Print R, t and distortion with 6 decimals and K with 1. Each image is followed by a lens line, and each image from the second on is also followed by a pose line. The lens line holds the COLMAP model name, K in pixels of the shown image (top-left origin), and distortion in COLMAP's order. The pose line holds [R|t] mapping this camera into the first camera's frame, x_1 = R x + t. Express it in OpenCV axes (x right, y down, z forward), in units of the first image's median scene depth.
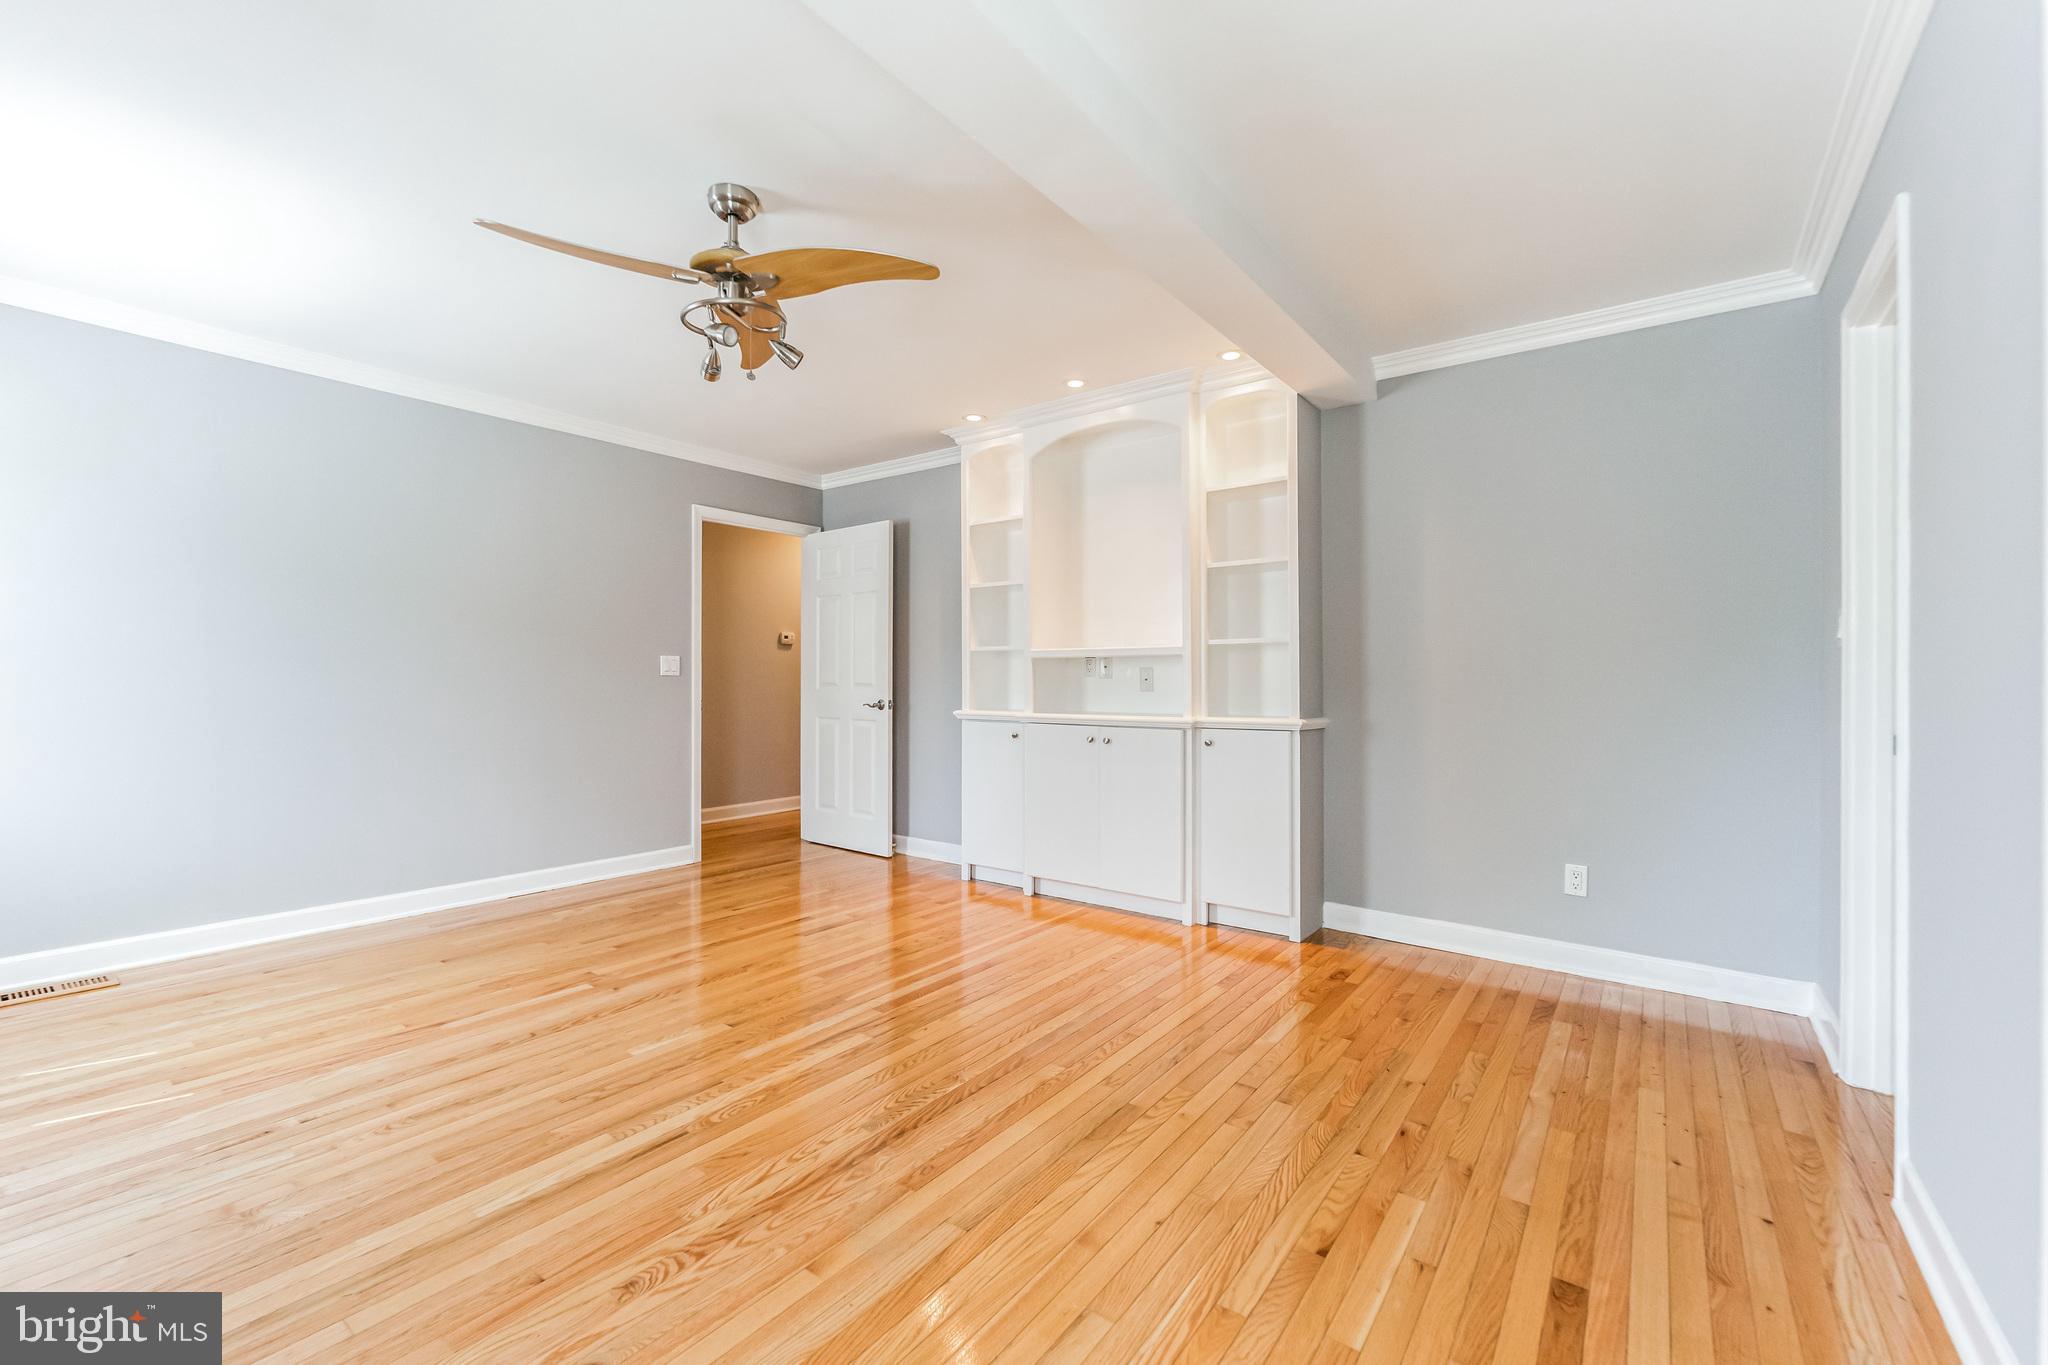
lens RADIAL K [[837.0, 0, 1016.6], [0, 837.0, 676.1], [0, 0, 1]] dist [-0.001334, -0.000962]
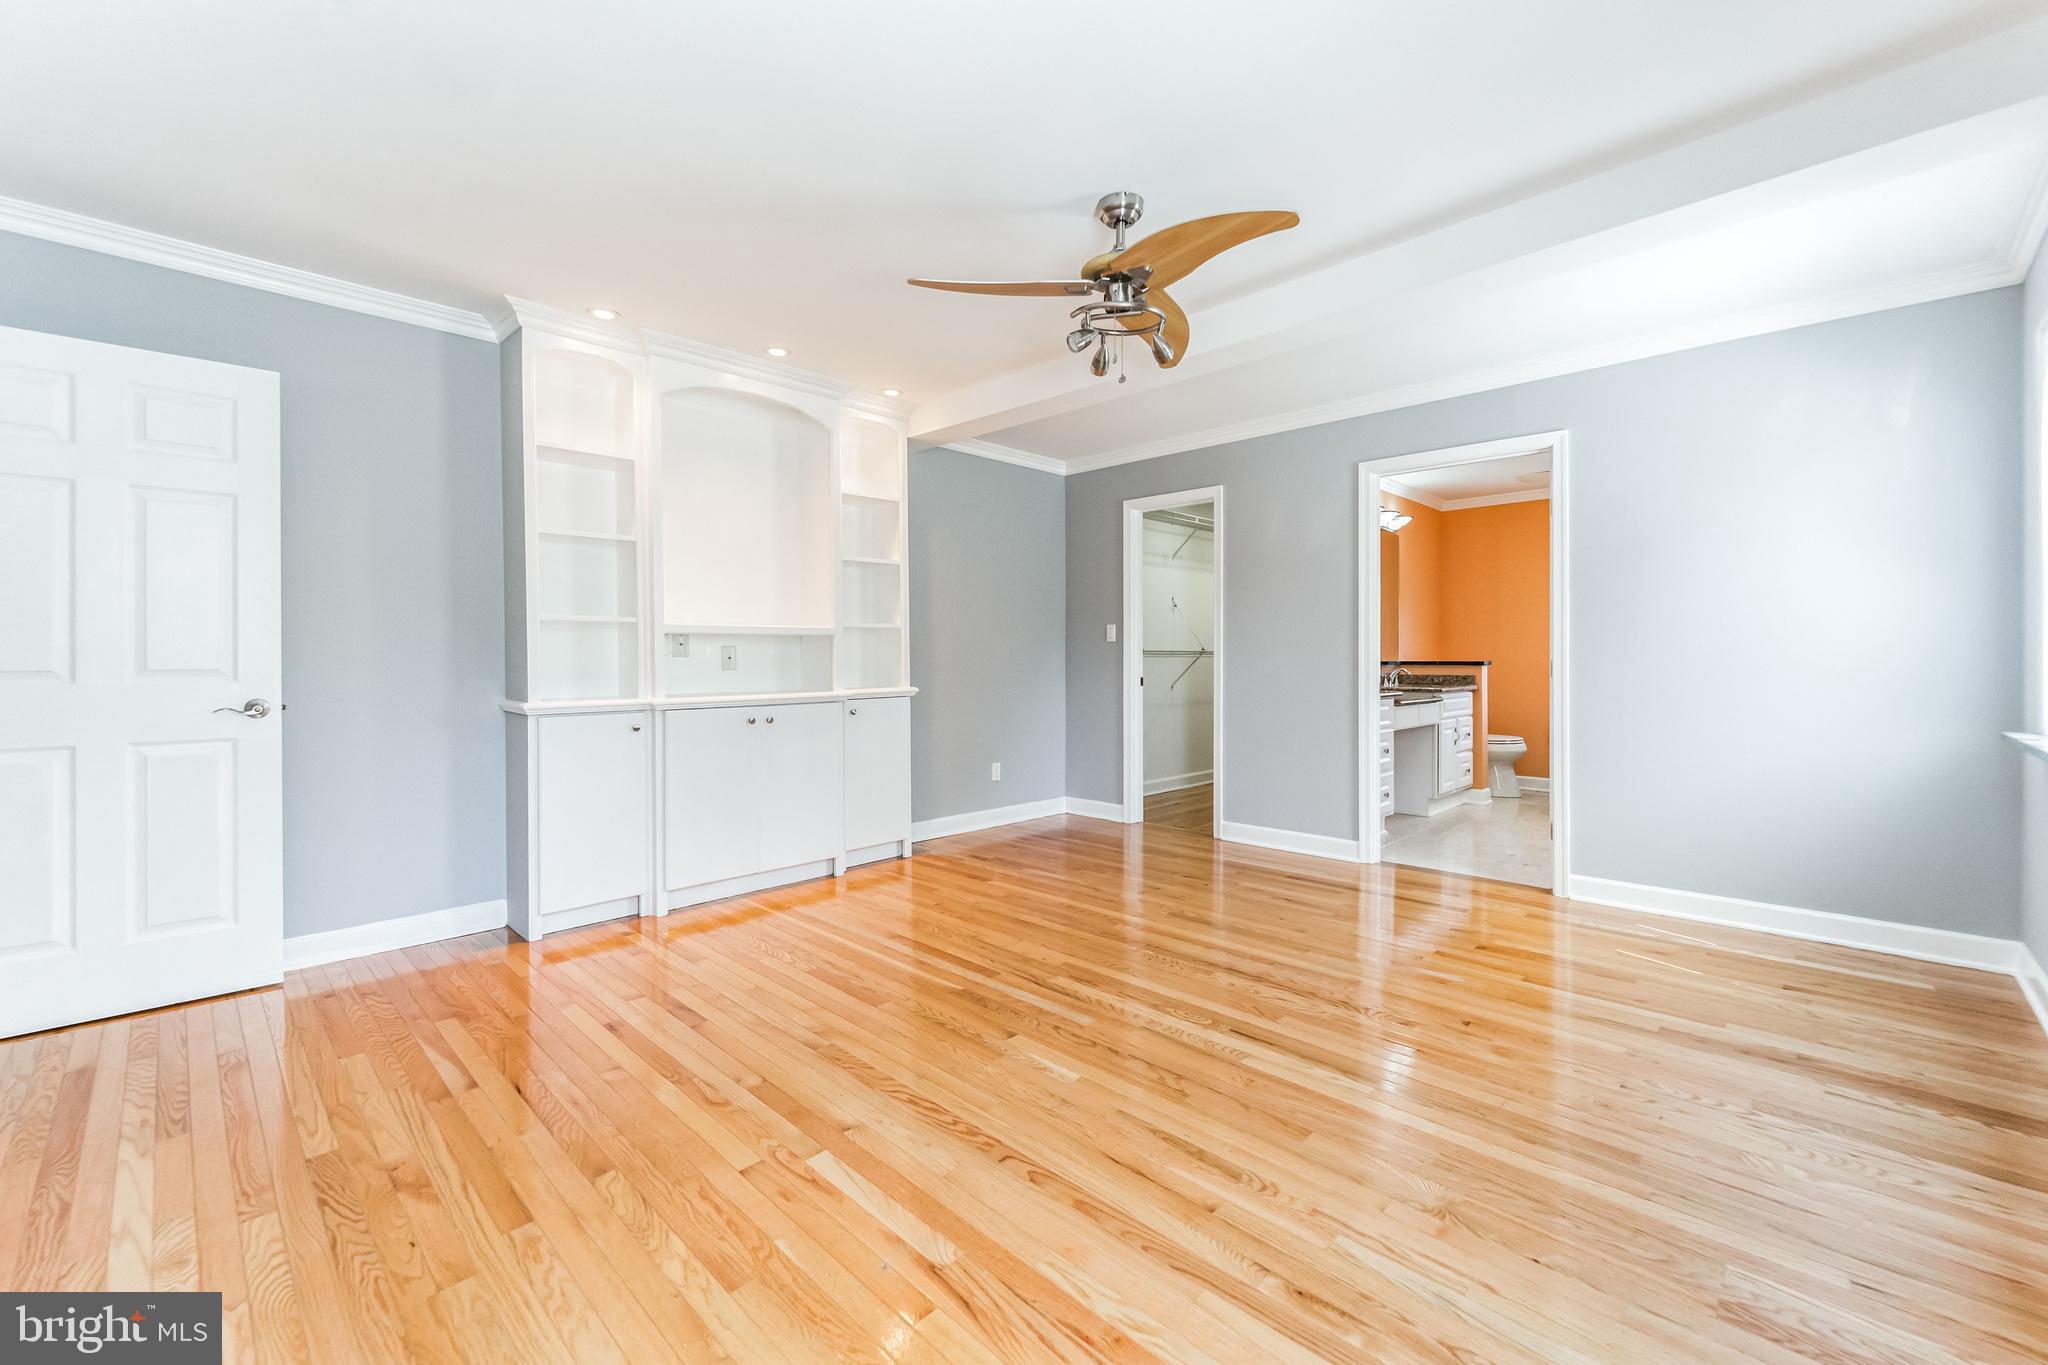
lens RADIAL K [[837.0, 0, 1014.2], [0, 837.0, 670.5], [0, 0, 1]] dist [-0.001334, -0.000962]
pose [[0.134688, -0.022367, 0.990636, -1.199903], [-0.000815, 0.999742, 0.022684, -0.005825], [-0.990888, -0.003863, 0.134635, 0.843001]]
